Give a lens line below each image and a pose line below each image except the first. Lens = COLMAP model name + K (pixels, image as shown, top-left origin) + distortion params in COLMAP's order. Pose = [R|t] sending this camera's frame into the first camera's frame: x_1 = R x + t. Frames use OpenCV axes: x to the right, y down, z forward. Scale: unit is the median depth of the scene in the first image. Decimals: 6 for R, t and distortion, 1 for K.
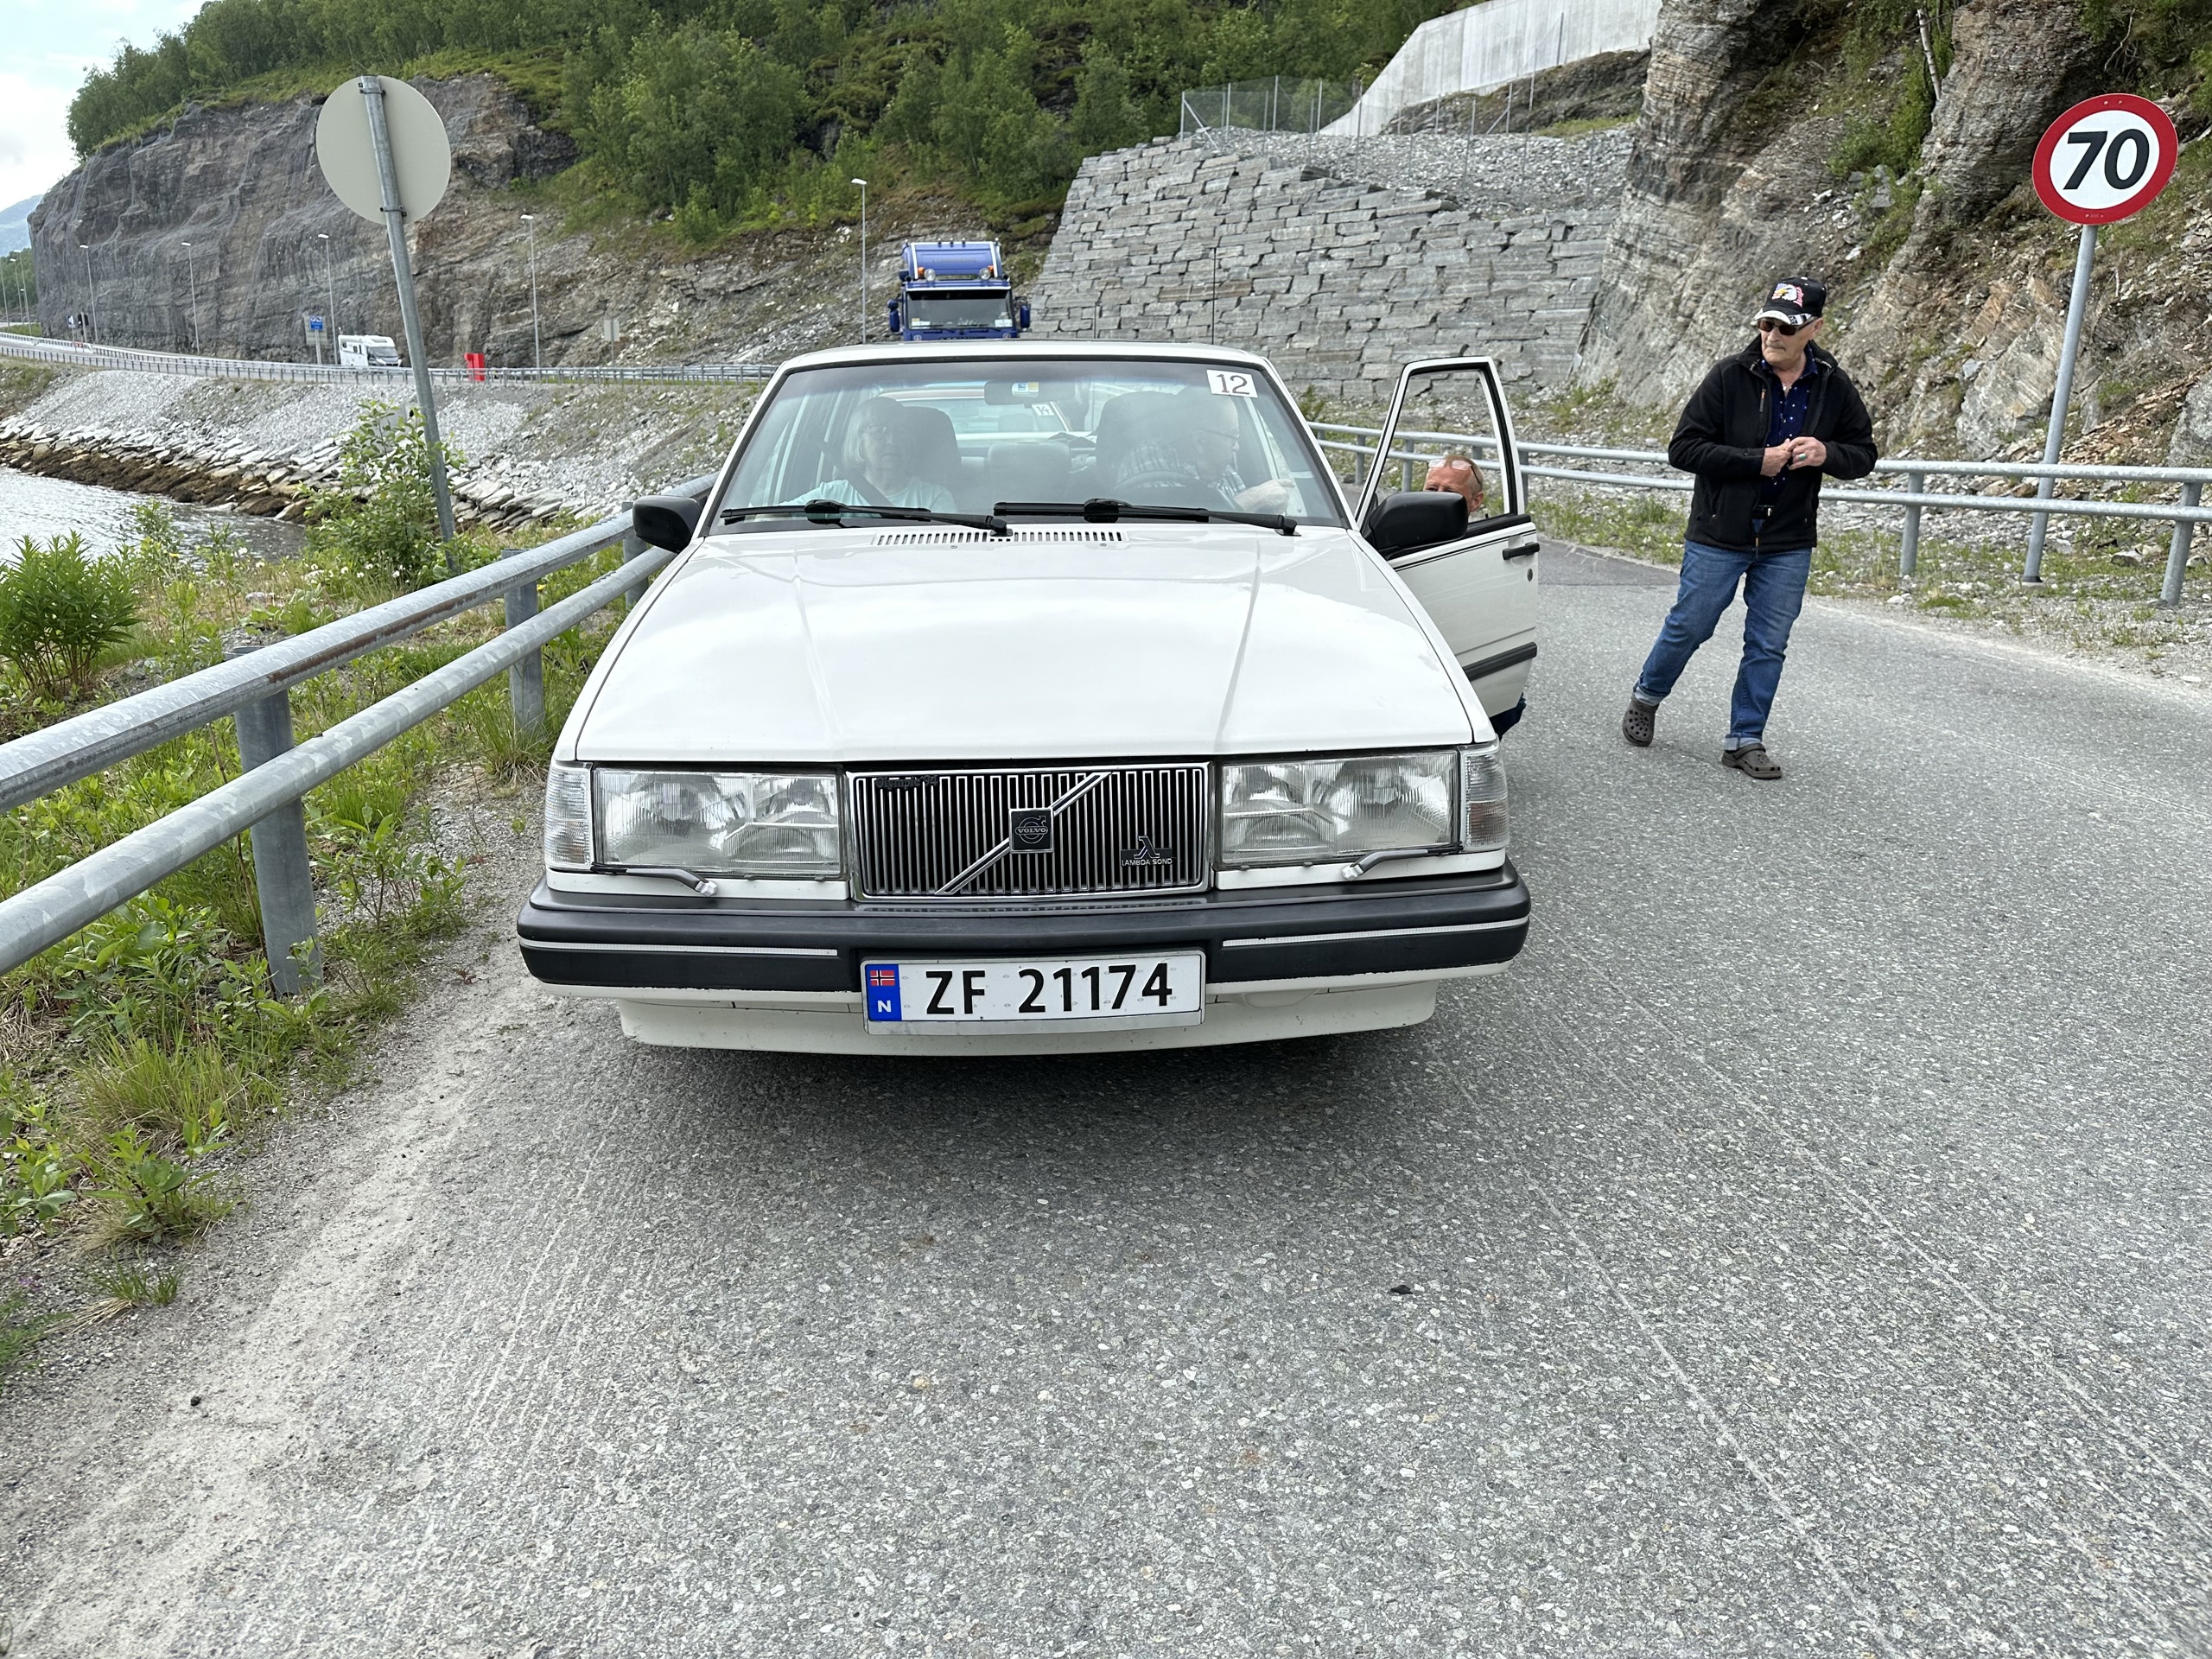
lens RADIAL K [[1532.2, 0, 1090.2], [0, 1532.2, 837.3], [0, 0, 1]] dist [0.017795, -0.022607]
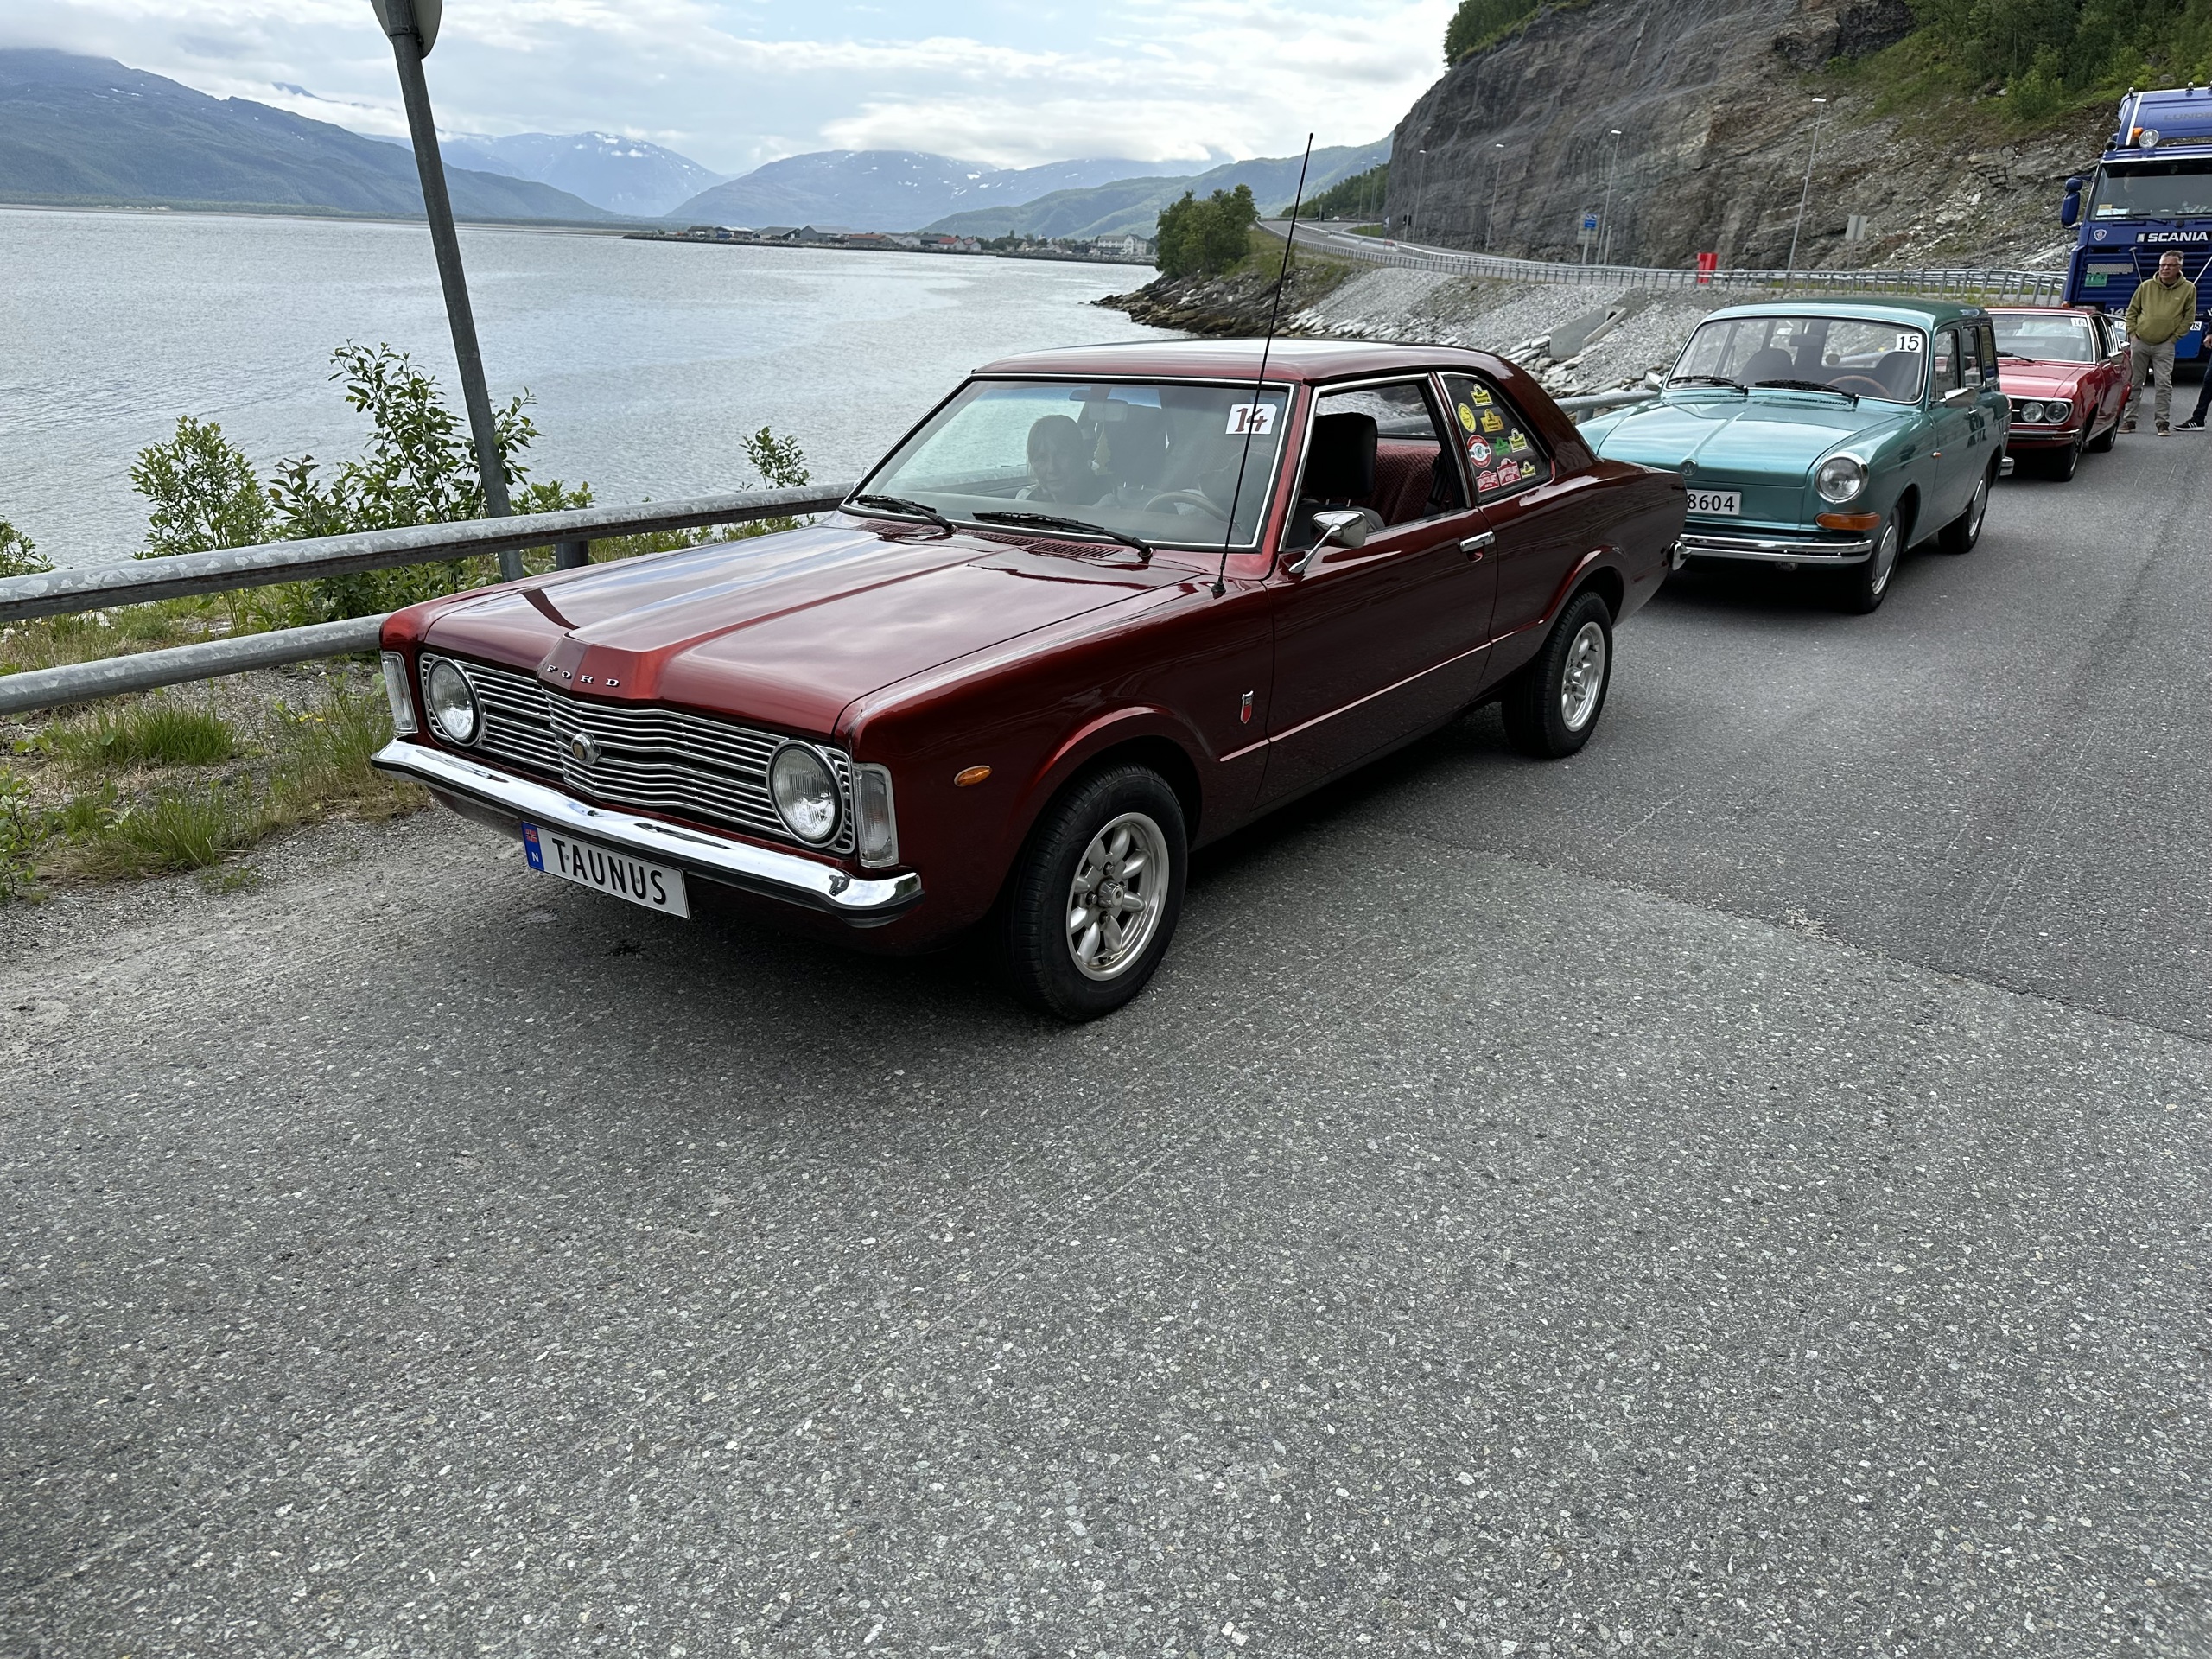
lens RADIAL K [[1558.7, 0, 1110.2], [0, 1558.7, 822.2], [0, 0, 1]] dist [0.012796, -0.016924]
pose [[0.728223, 0.240461, -0.641771, 0.017831], [-0.211643, 0.969560, 0.123126, -0.016314], [0.651843, 0.046163, 0.756948, 0.050780]]
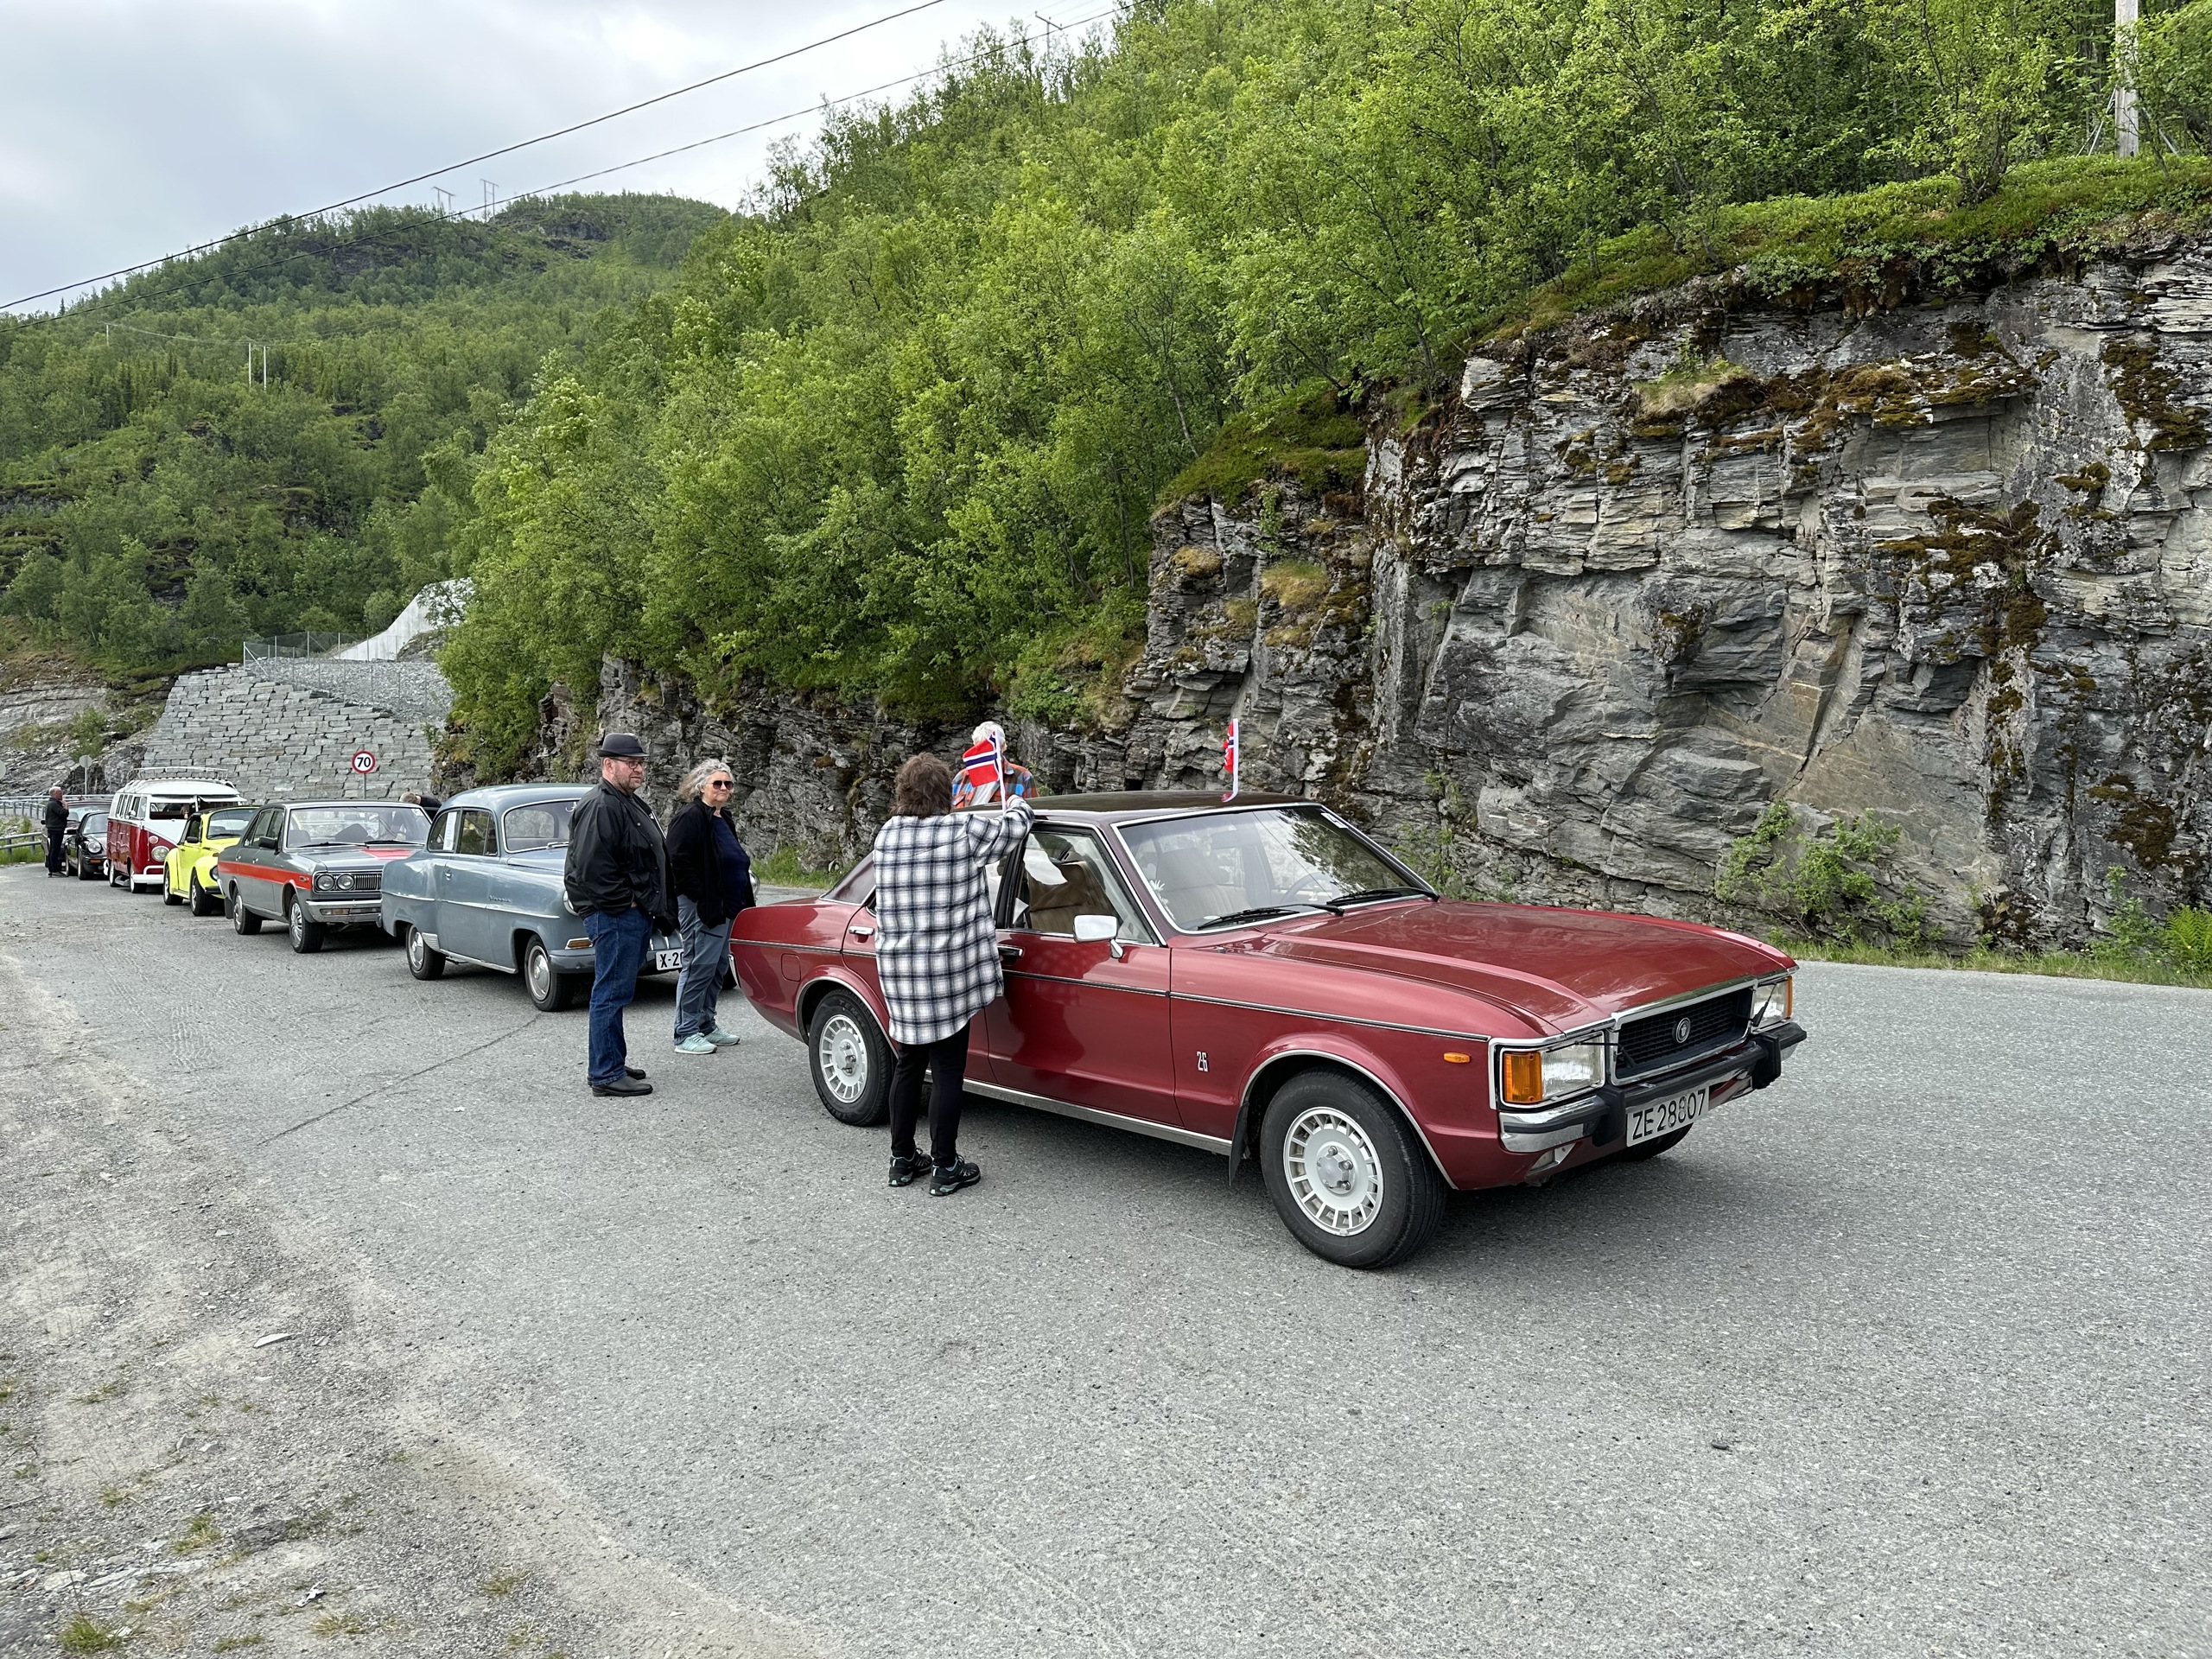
lens RADIAL K [[1528.9, 0, 1098.5], [0, 1528.9, 822.6], [0, 0, 1]] dist [0.086126, -0.095909]
pose [[0.874989, -0.032605, 0.483044, 0.021644], [0.158938, 0.961778, -0.222983, 0.114717], [-0.457311, 0.271881, 0.846727, -0.388883]]
